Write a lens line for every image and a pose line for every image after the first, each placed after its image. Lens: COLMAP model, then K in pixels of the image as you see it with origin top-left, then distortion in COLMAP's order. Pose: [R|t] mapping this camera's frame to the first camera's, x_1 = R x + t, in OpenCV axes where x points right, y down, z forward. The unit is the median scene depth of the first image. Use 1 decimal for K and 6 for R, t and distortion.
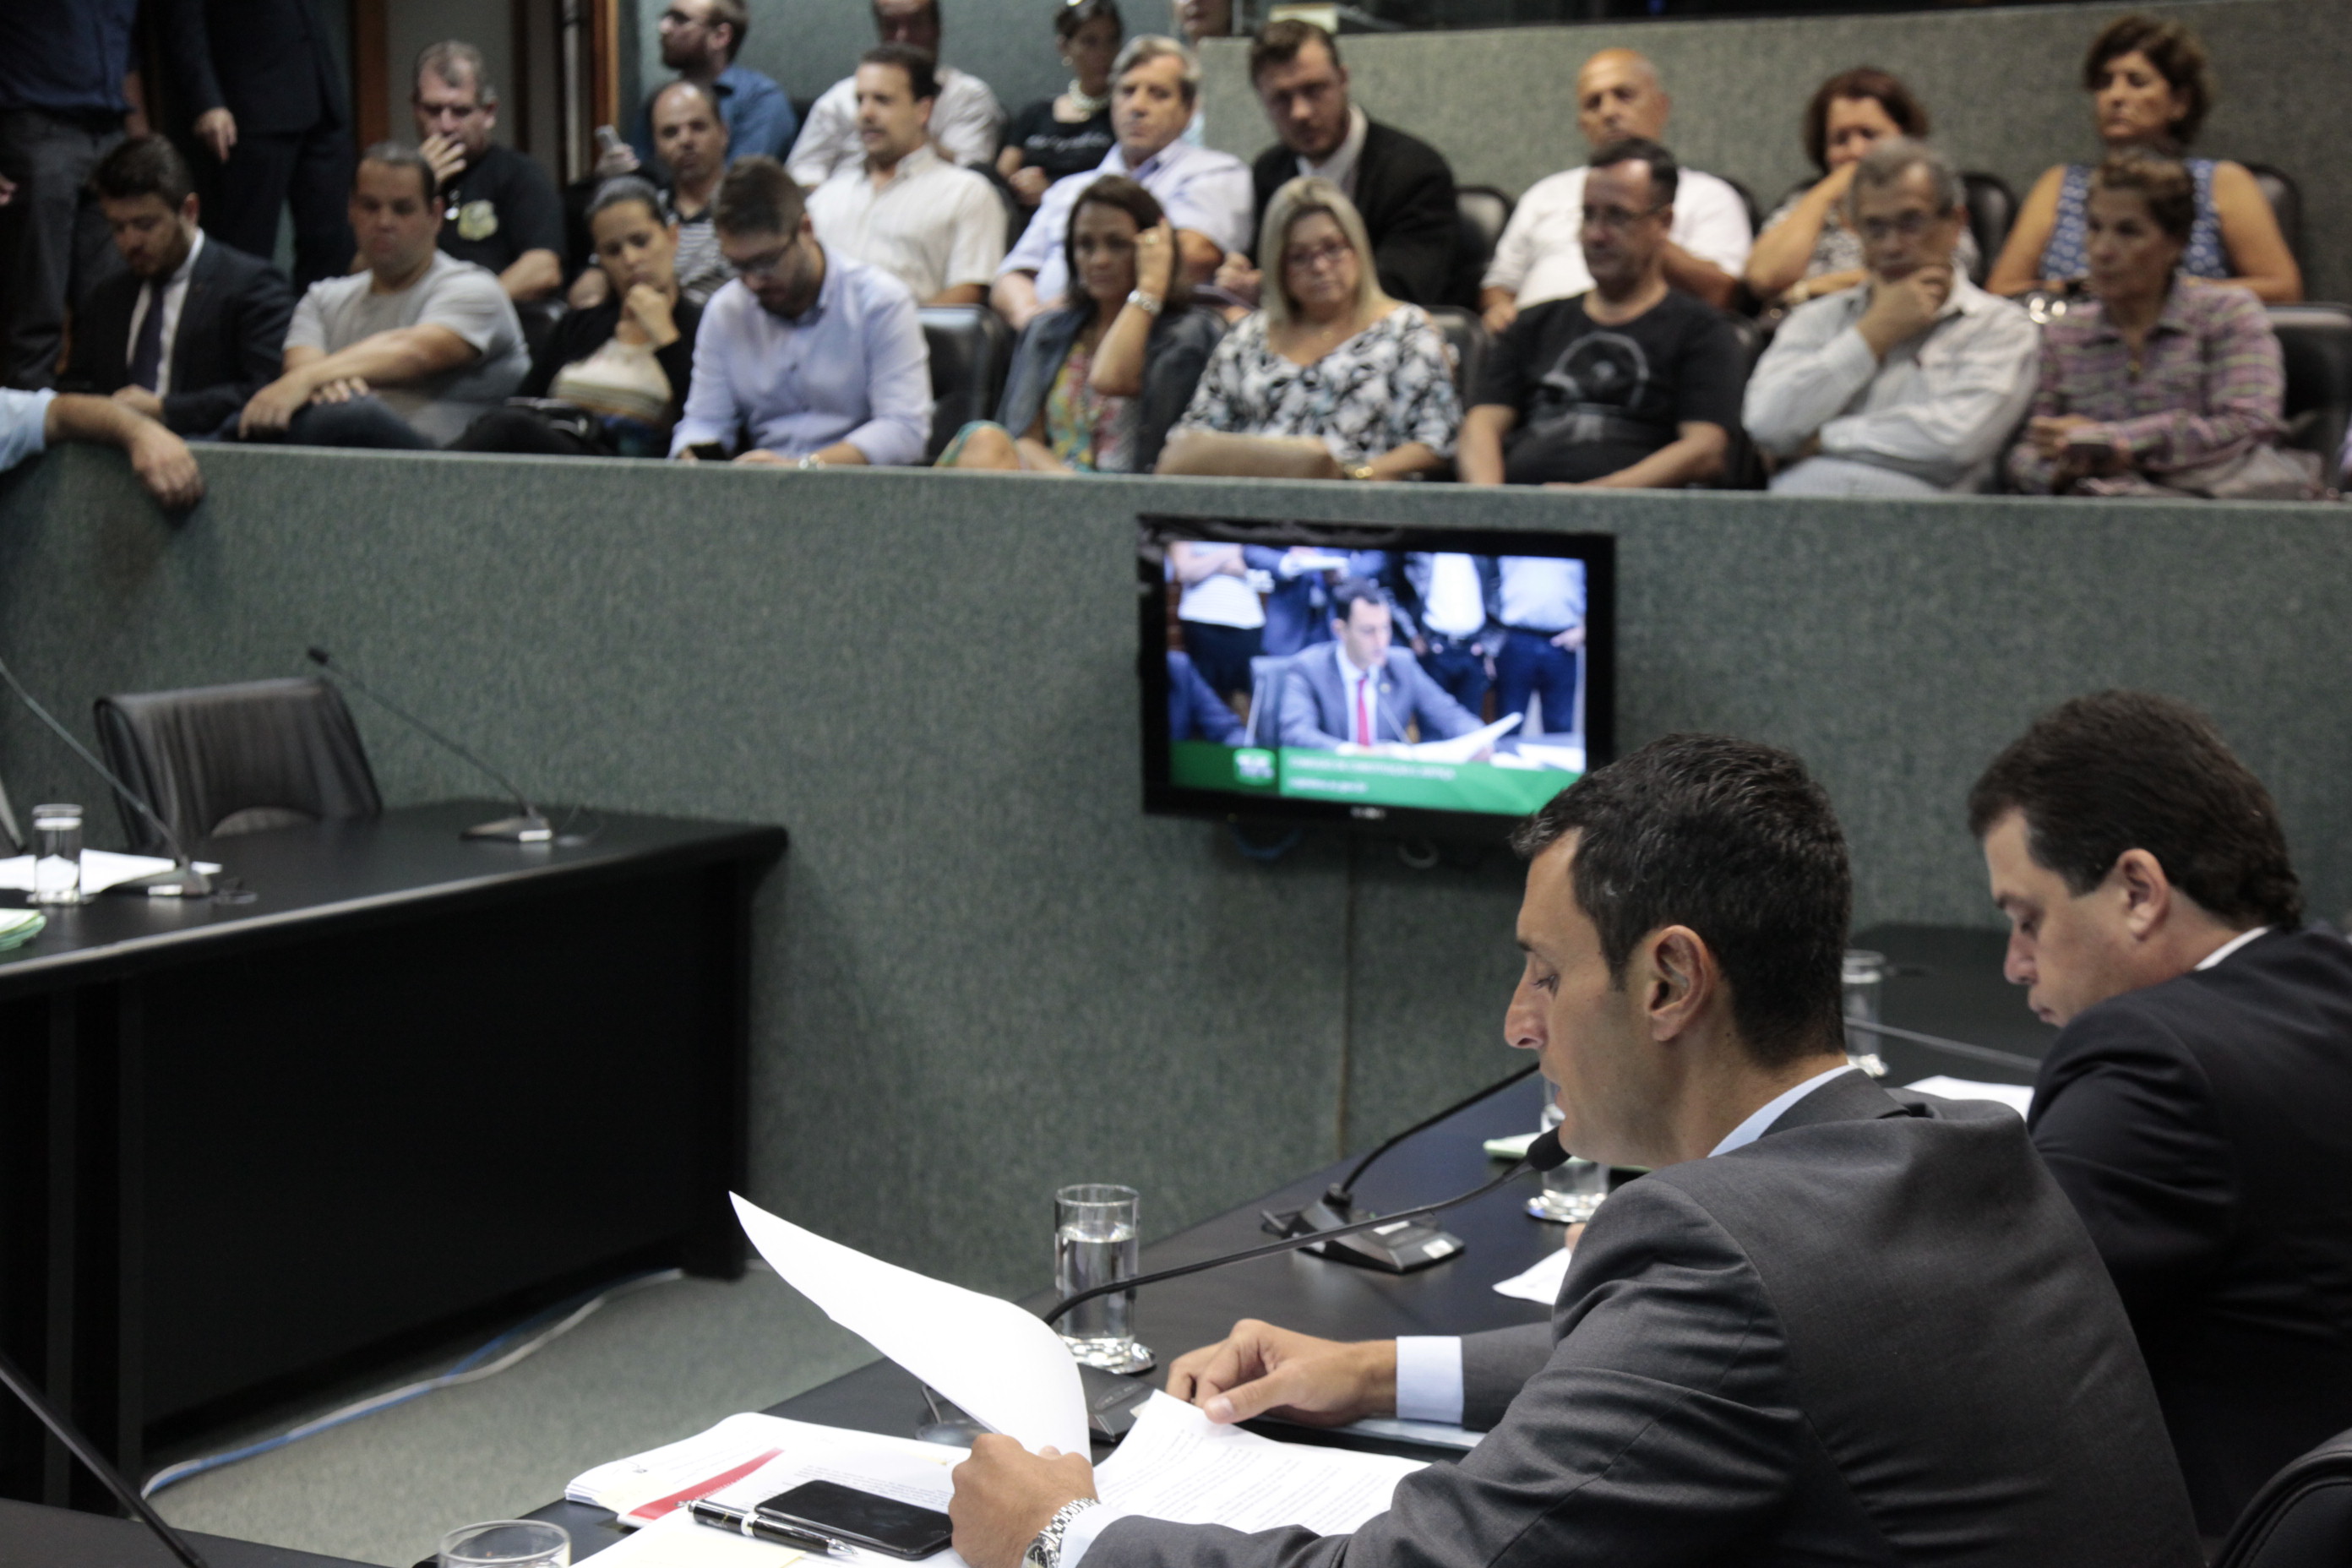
lens RADIAL K [[3420.0, 0, 1187.7], [0, 3420.0, 774.1], [0, 0, 1]] dist [0.181642, 0.000000]
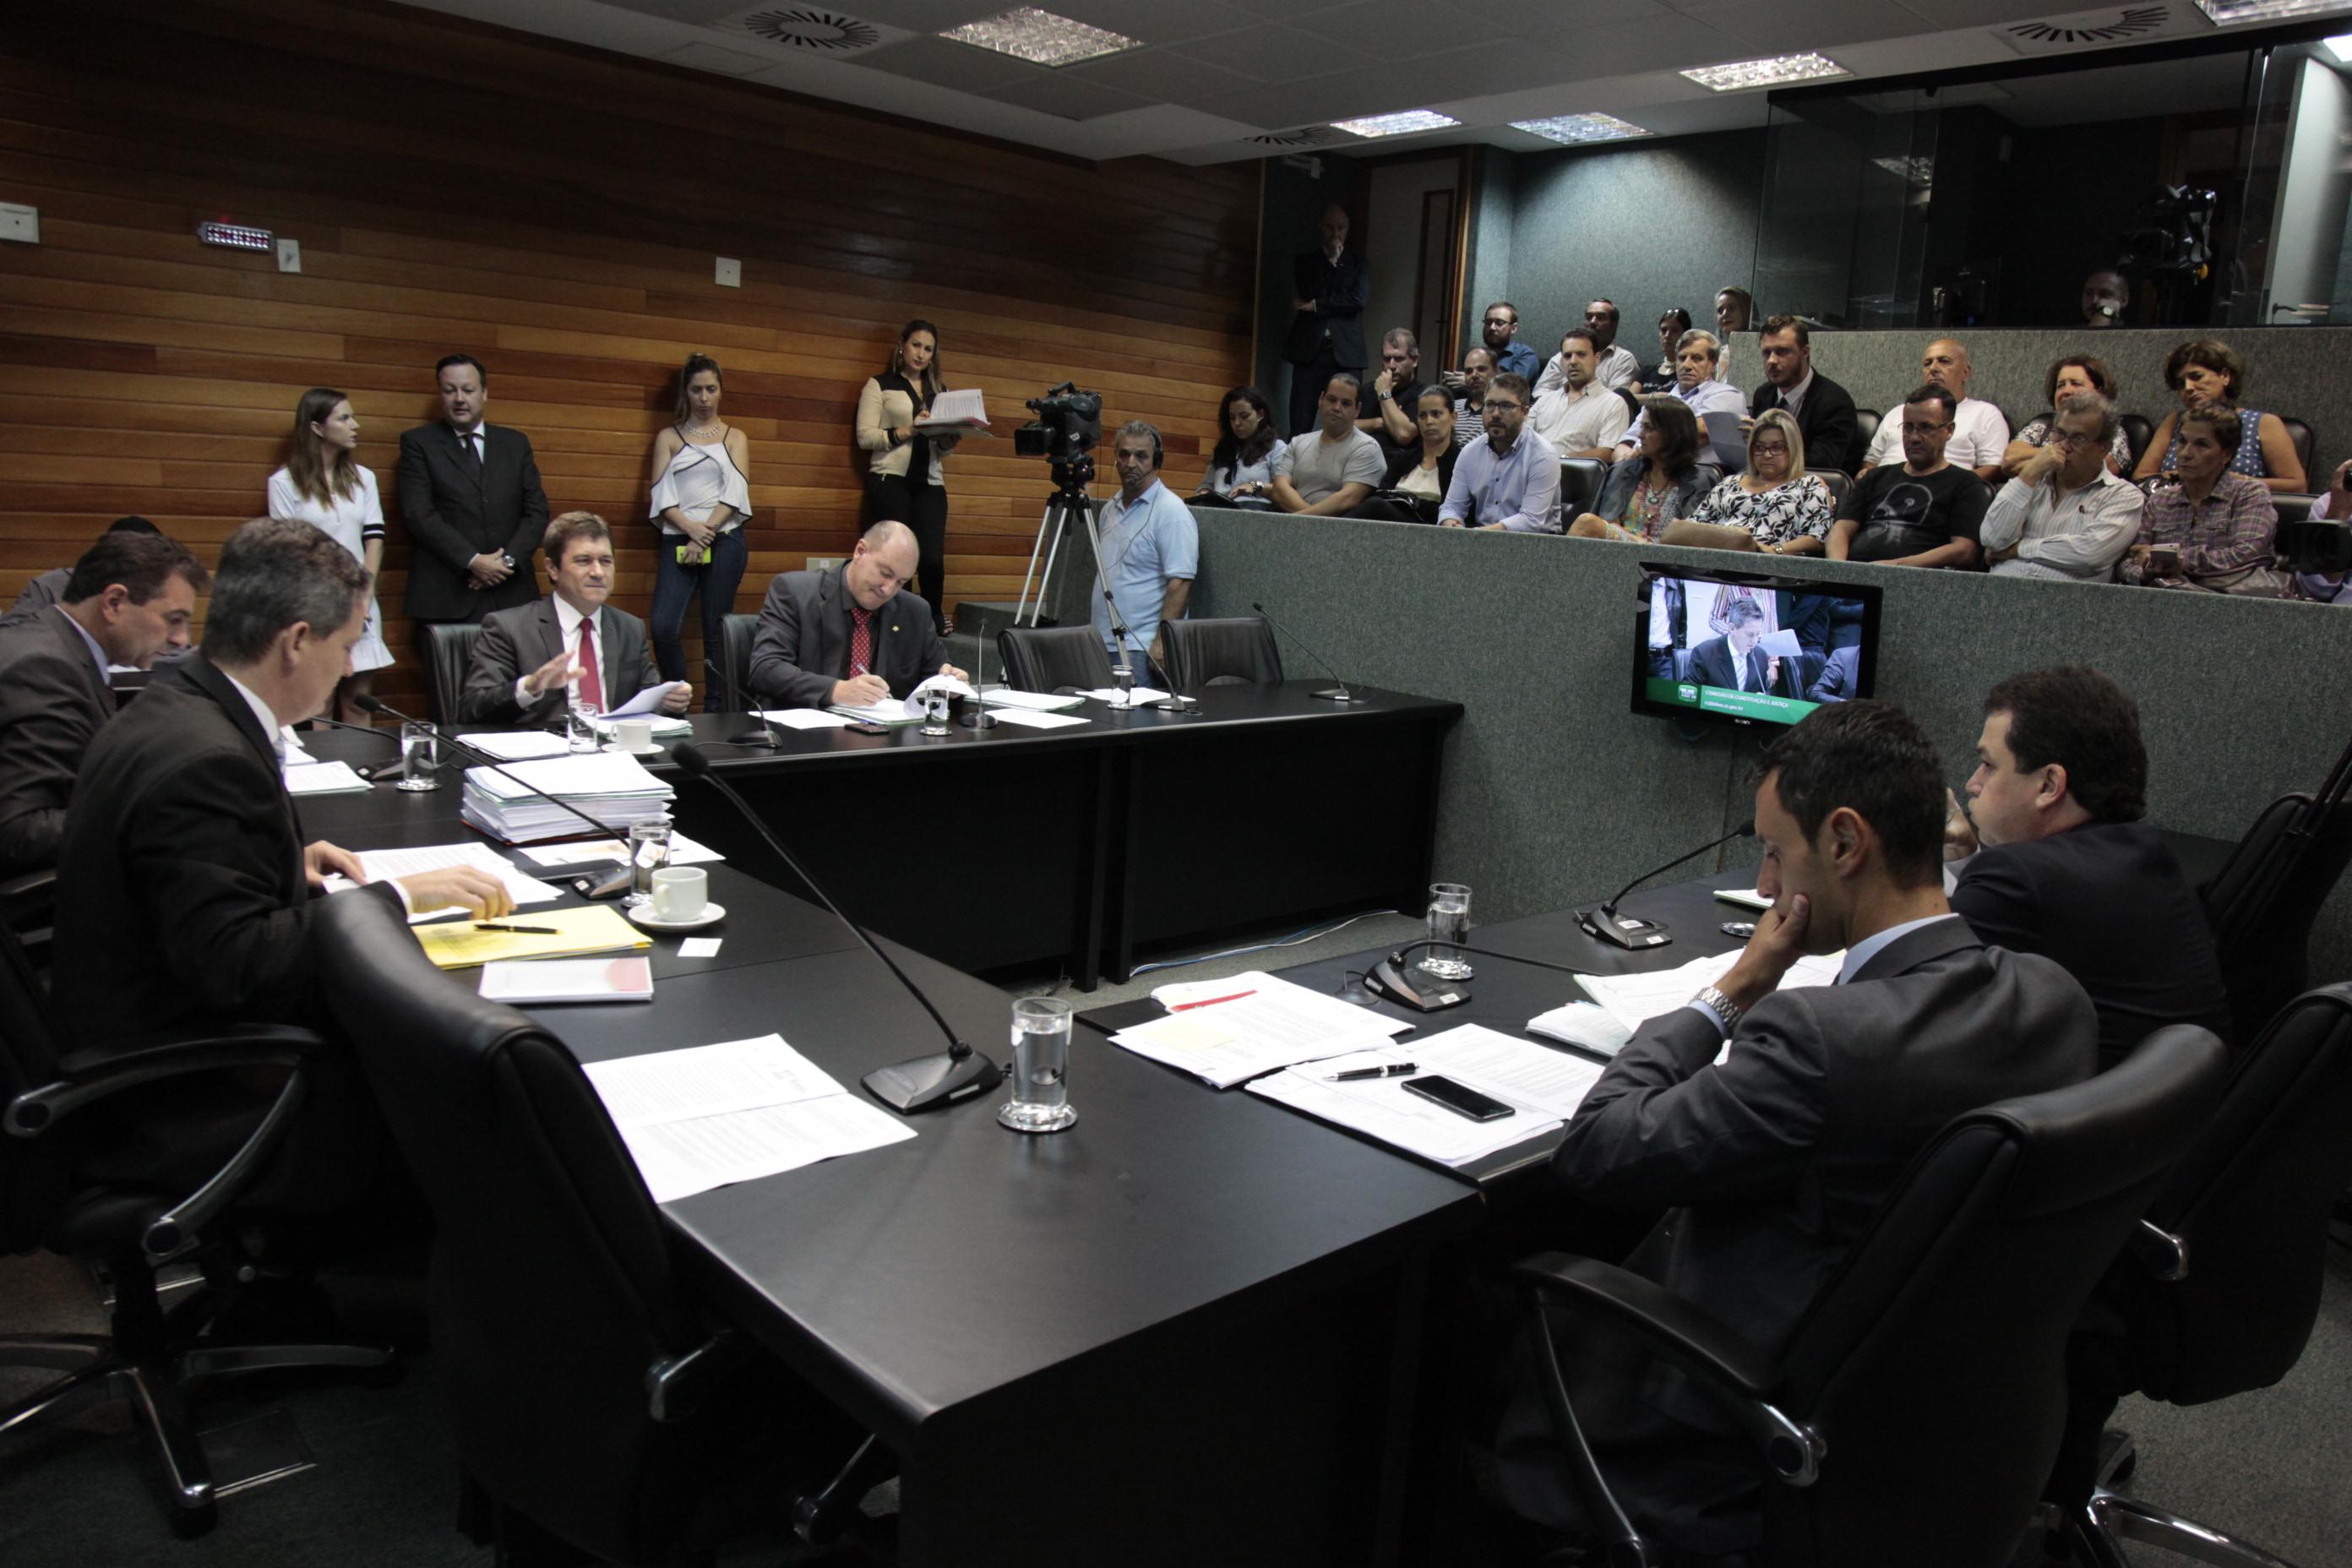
lens RADIAL K [[1601.0, 0, 1215.6], [0, 1601.0, 803.3], [0, 0, 1]] dist [-0.116139, 0.057634]
pose [[0.937804, 0.104316, -0.331121, 0.069173], [-0.079518, 0.992976, 0.087614, 0.002197], [0.337934, -0.055834, 0.939512, 0.046760]]
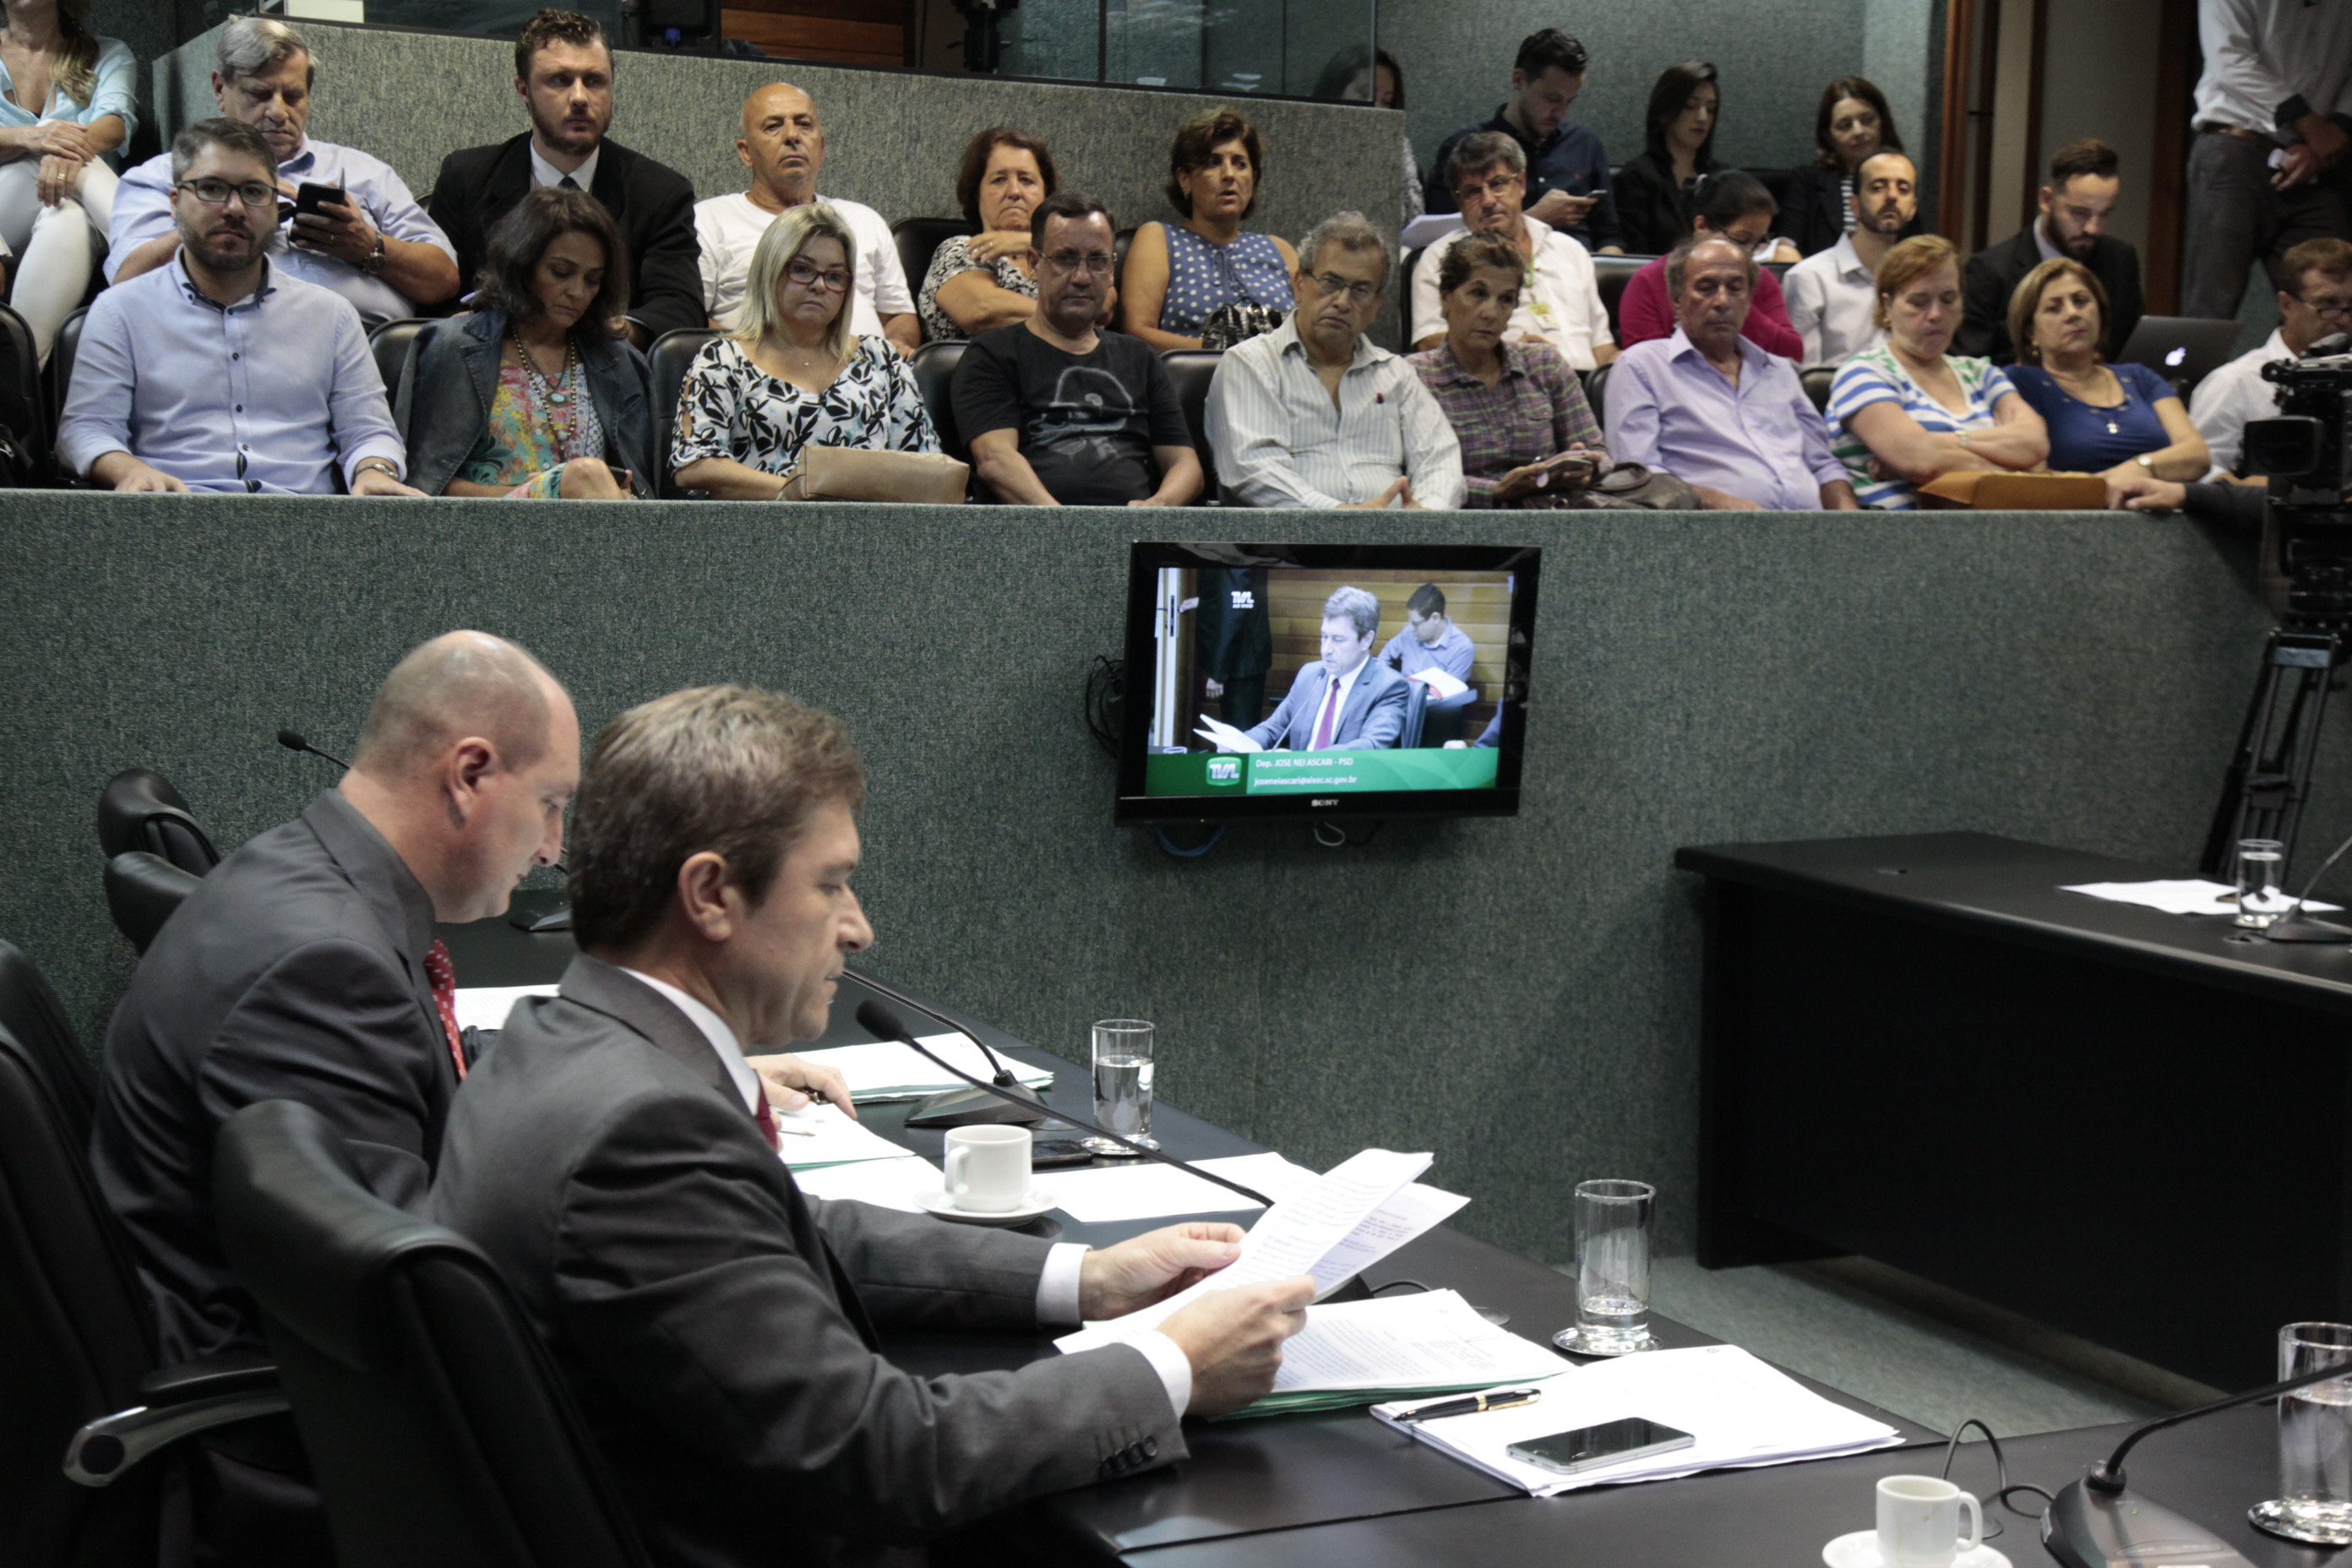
lens RADIAL K [[3440.8, 0, 1167.2], [0, 3440.8, 793.5], [0, 0, 1]] dist [0.181339, 0.000000]
pose [[0.614111, -0.086725, 0.784440, -0.799222], [0.076856, 0.995792, 0.049924, -0.048006], [-0.785468, 0.029630, 0.618192, 0.320416]]
